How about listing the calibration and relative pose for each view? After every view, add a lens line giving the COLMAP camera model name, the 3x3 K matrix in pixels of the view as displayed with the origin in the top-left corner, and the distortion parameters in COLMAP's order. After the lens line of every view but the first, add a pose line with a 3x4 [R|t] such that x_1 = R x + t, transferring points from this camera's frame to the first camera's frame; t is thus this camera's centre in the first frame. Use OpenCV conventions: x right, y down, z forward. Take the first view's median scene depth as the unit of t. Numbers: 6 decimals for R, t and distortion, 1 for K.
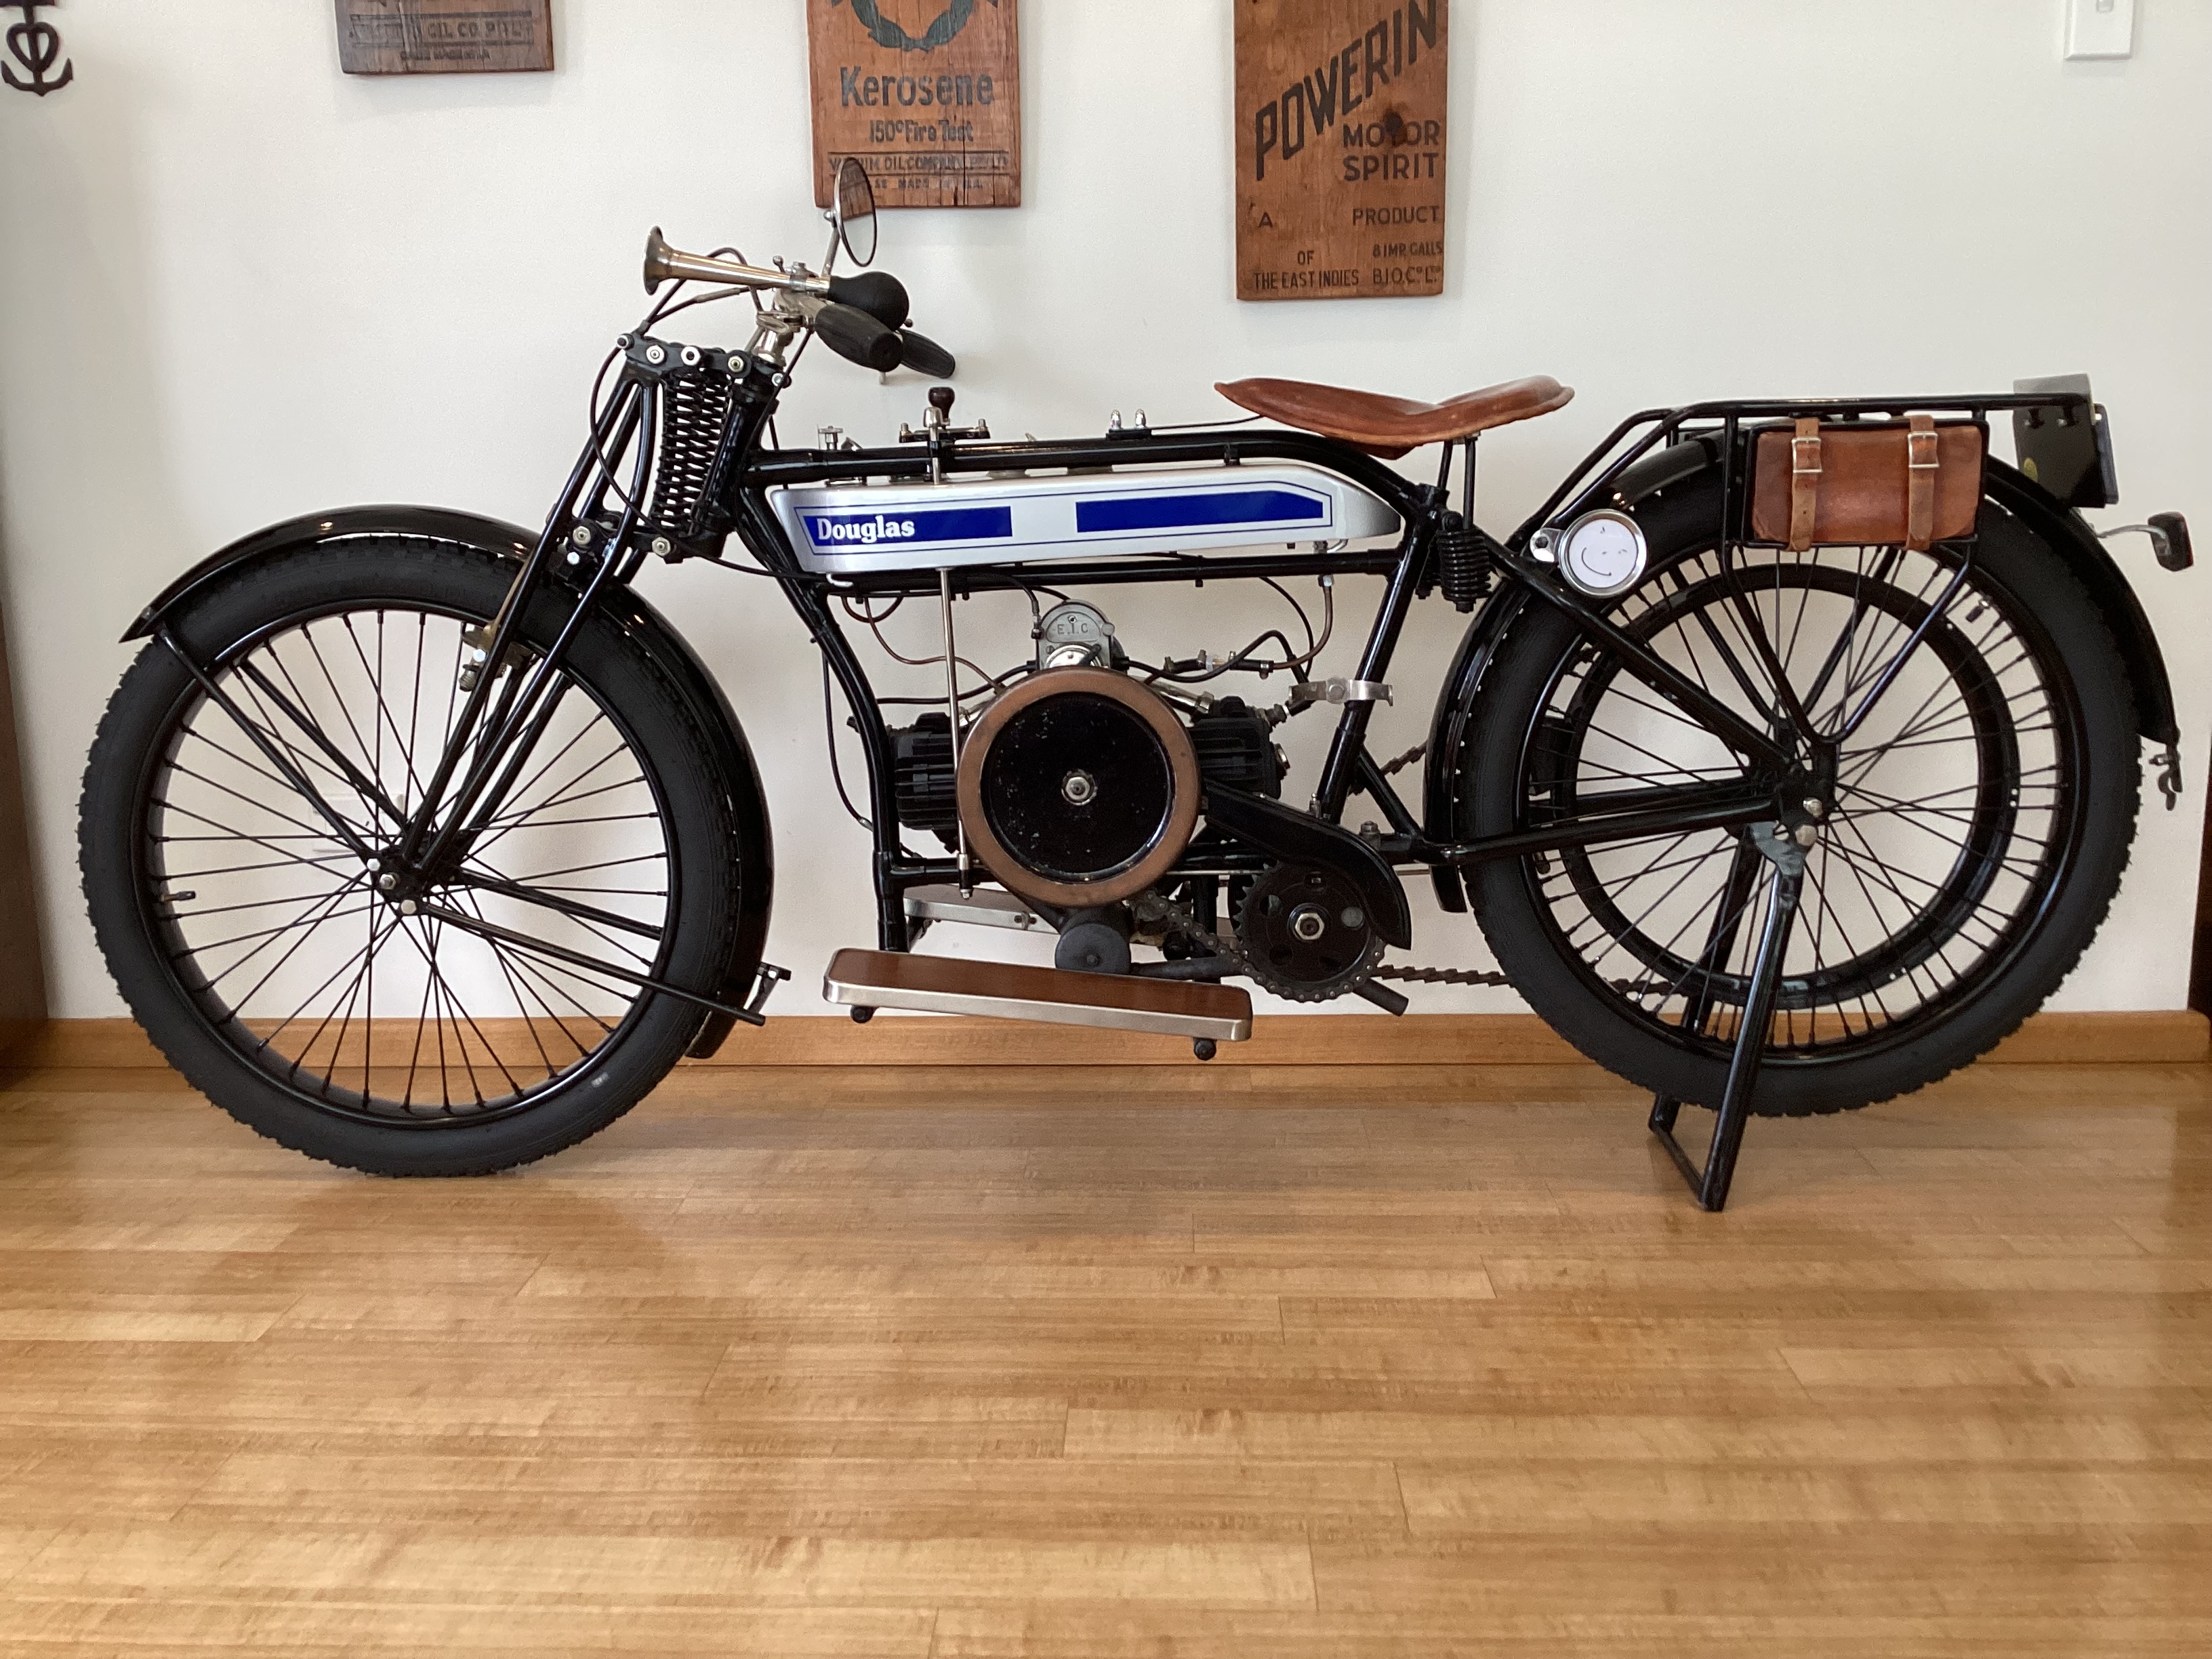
lens RADIAL K [[2043.5, 0, 1106.0], [0, 2043.5, 829.5], [0, 0, 1]] dist [0.084323, -0.171043]
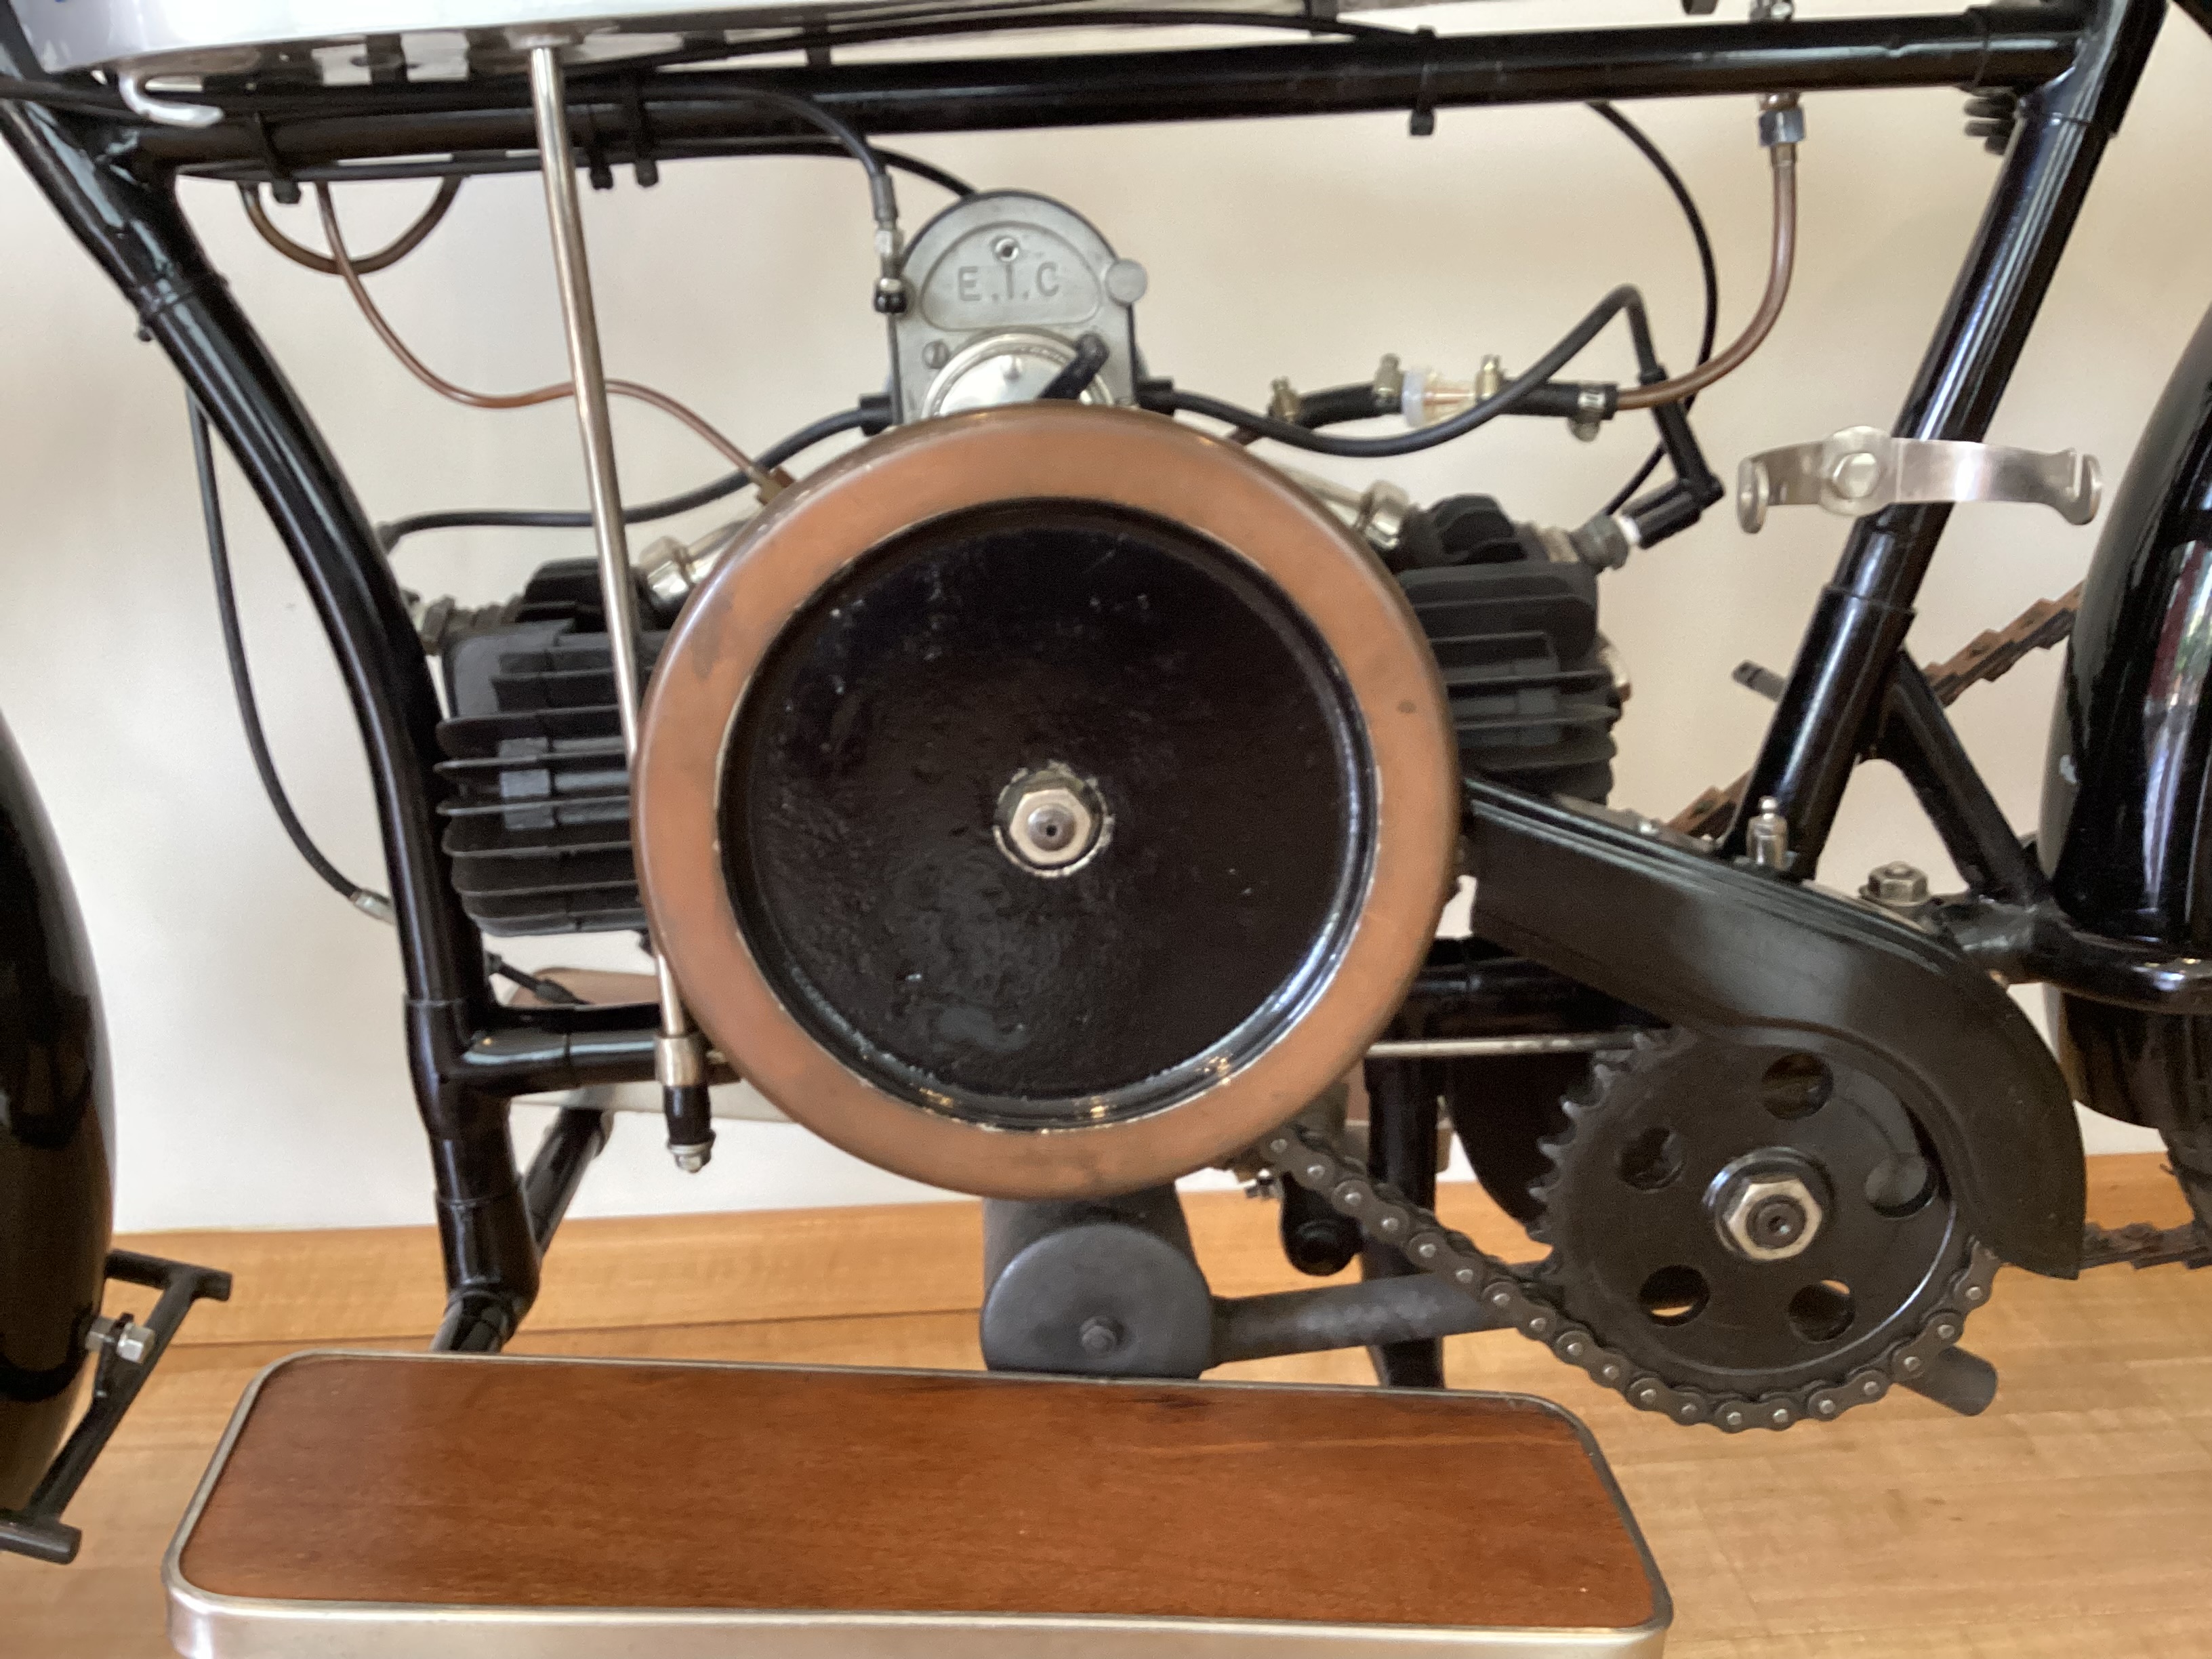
lens RADIAL K [[2043.5, 0, 1106.0], [0, 2043.5, 829.5], [0, 0, 1]] dist [0.084323, -0.171043]
pose [[0.996052, -0.030457, 0.083382, -0.018411], [0.020549, 0.992895, 0.117205, -0.032774], [-0.086359, -0.115028, 0.989601, 0.424367]]
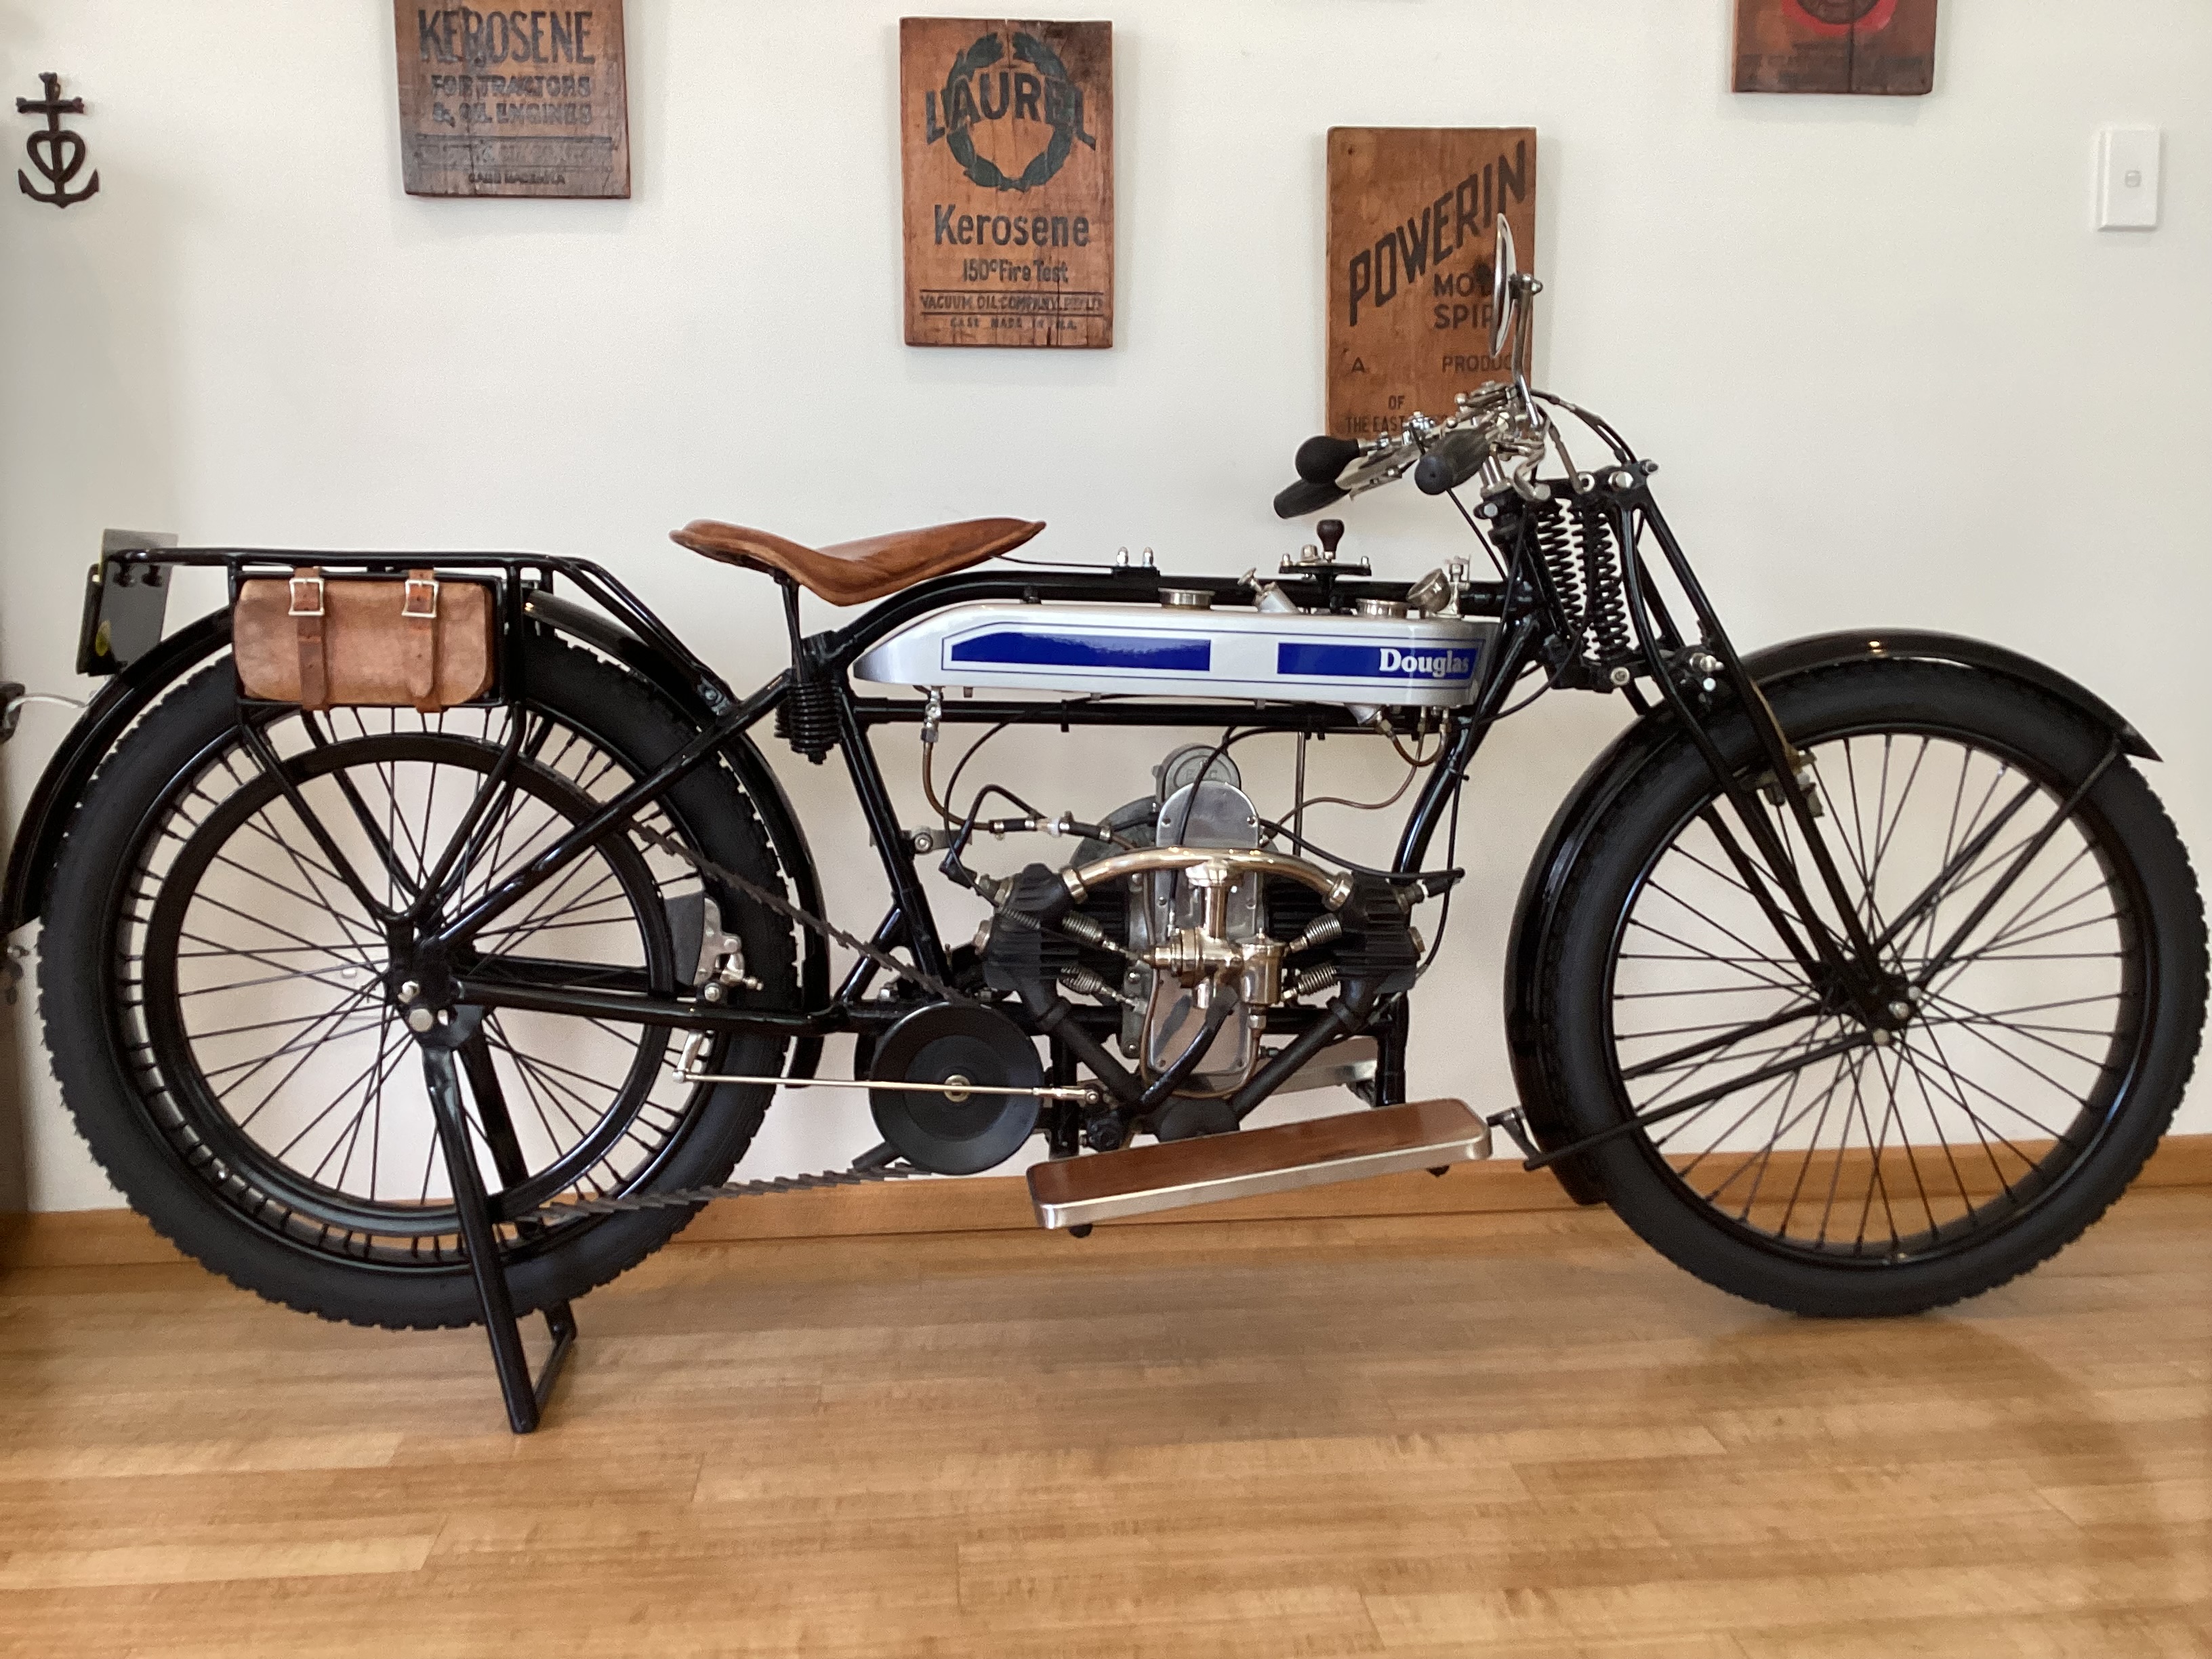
lens RADIAL K [[2041.5, 0, 1106.0], [0, 2041.5, 829.5], [0, 0, 1]] dist [0.113719, -0.247335]
pose [[0.991242, -0.010845, 0.131613, -0.182562], [0.020178, 0.997358, -0.069784, -0.002930], [-0.130508, 0.071829, 0.988842, 0.041380]]
